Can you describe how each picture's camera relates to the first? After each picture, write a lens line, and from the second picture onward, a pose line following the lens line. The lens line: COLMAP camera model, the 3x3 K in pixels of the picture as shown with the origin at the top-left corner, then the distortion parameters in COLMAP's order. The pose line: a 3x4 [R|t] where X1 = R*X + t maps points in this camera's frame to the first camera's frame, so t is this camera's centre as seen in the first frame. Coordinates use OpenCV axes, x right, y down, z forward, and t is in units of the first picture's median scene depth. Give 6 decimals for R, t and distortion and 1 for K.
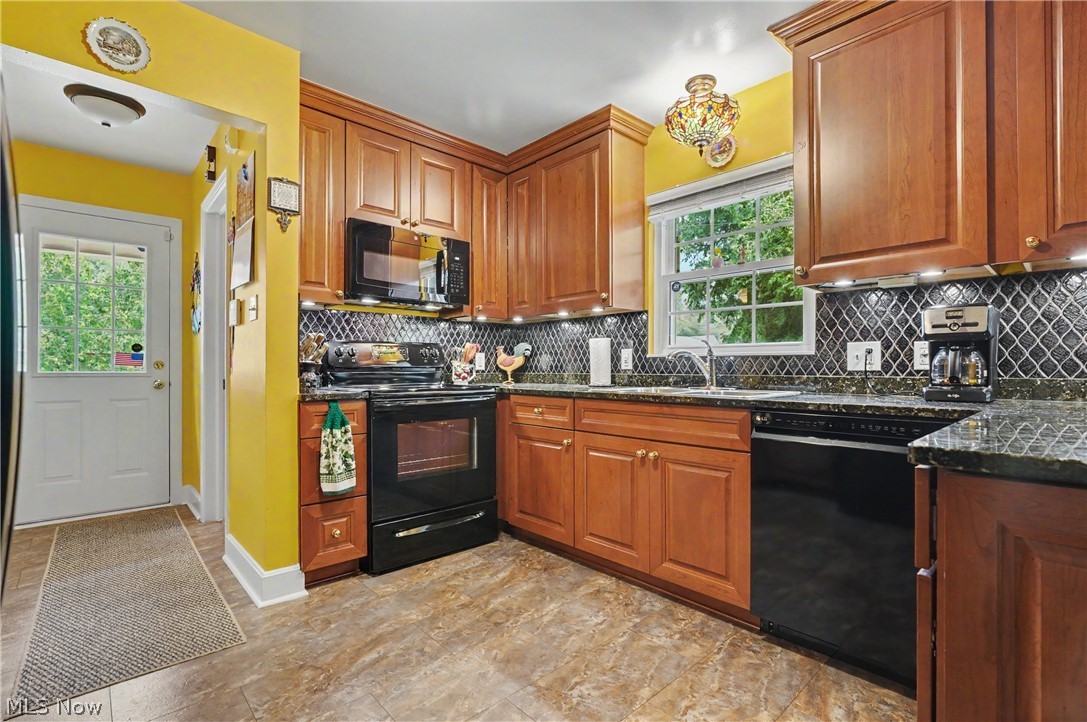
lens RADIAL K [[501.9, 0, 542.9], [0, 501.9, 366.3], [0, 0, 1]] dist [-0.008448, -0.000247]
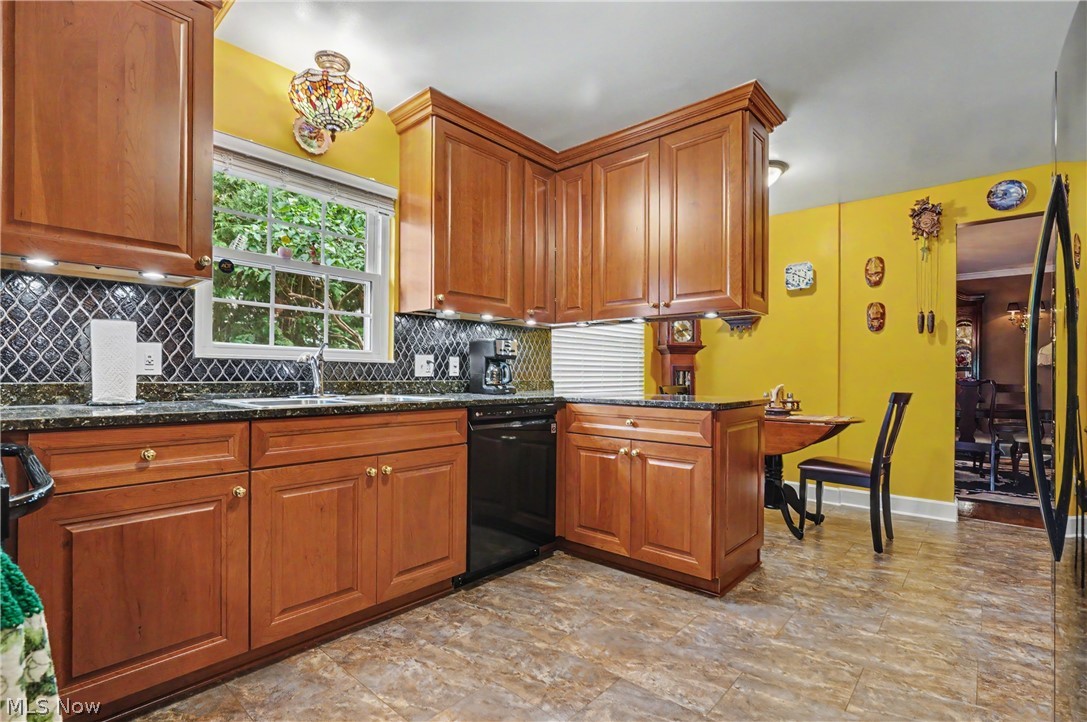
lens RADIAL K [[501.9, 0, 548.5], [0, 501.9, 371.1], [0, 0, 1]] dist [-0.008448, -0.000247]
pose [[-0.102587, 0.006085, 0.994705, -0.734392], [-0.011952, 0.999902, -0.007349, 0.000321], [-0.994652, -0.012642, -0.102504, 0.815342]]
